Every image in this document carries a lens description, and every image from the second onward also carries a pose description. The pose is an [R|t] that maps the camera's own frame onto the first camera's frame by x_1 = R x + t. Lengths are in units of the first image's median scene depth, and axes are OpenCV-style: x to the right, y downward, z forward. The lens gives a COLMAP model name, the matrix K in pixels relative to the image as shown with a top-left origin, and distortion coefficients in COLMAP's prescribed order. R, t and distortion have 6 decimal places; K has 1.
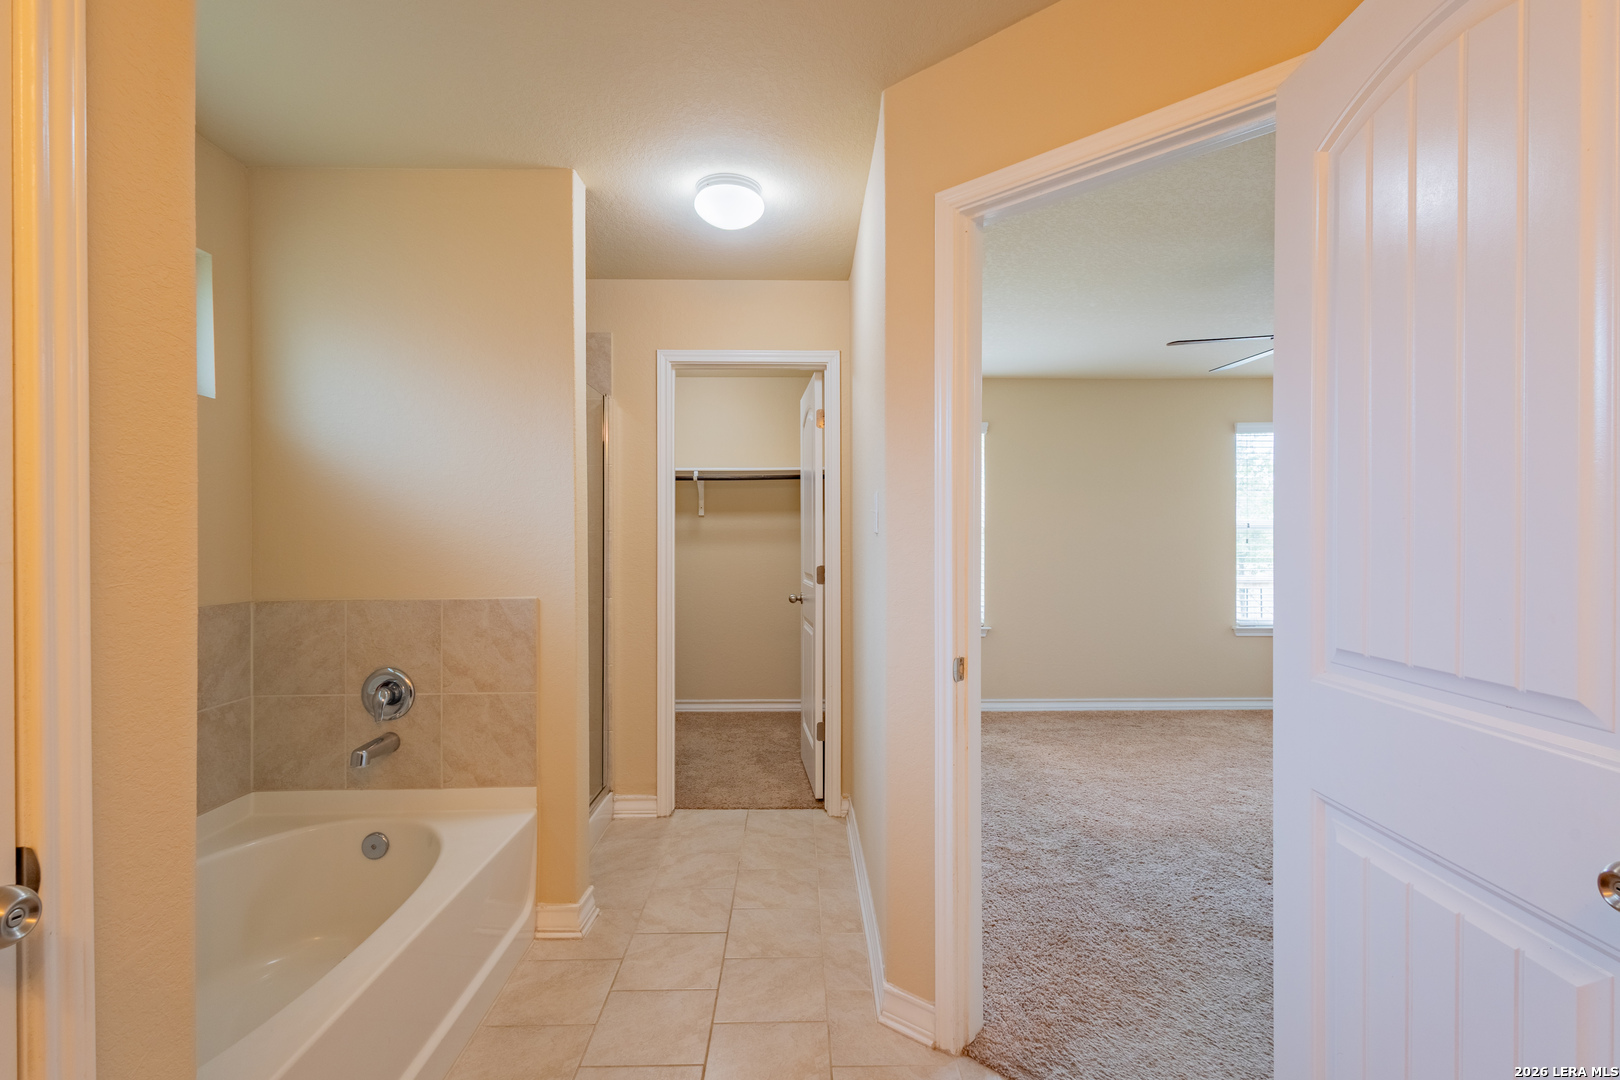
lens RADIAL K [[749.9, 0, 810.0], [0, 749.9, 540.0], [0, 0, 1]] dist [0.020379, -0.008322]
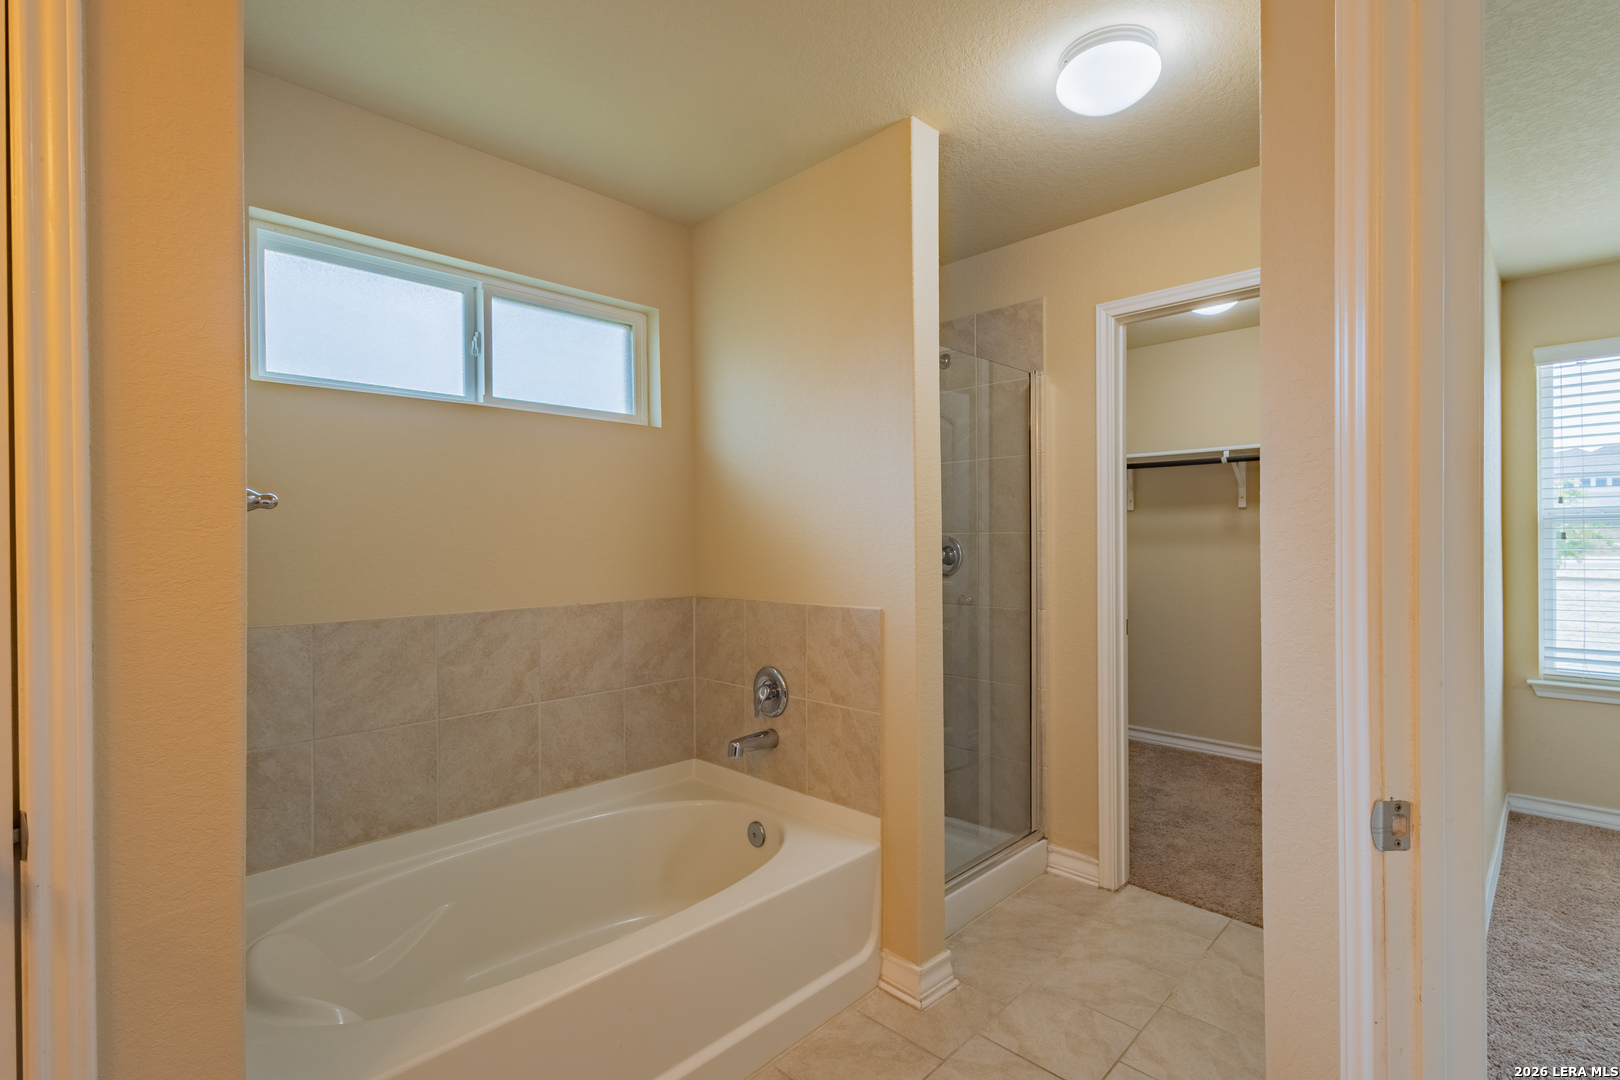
lens RADIAL K [[748.0, 0, 805.1], [0, 748.0, 538.0], [0, 0, 1]] dist [0.017383, -0.004905]
pose [[0.699605, -0.003386, -0.714522, 0.216369], [0.005859, 0.999982, 0.000997, -0.009746], [0.714506, -0.004884, 0.699612, 0.307994]]
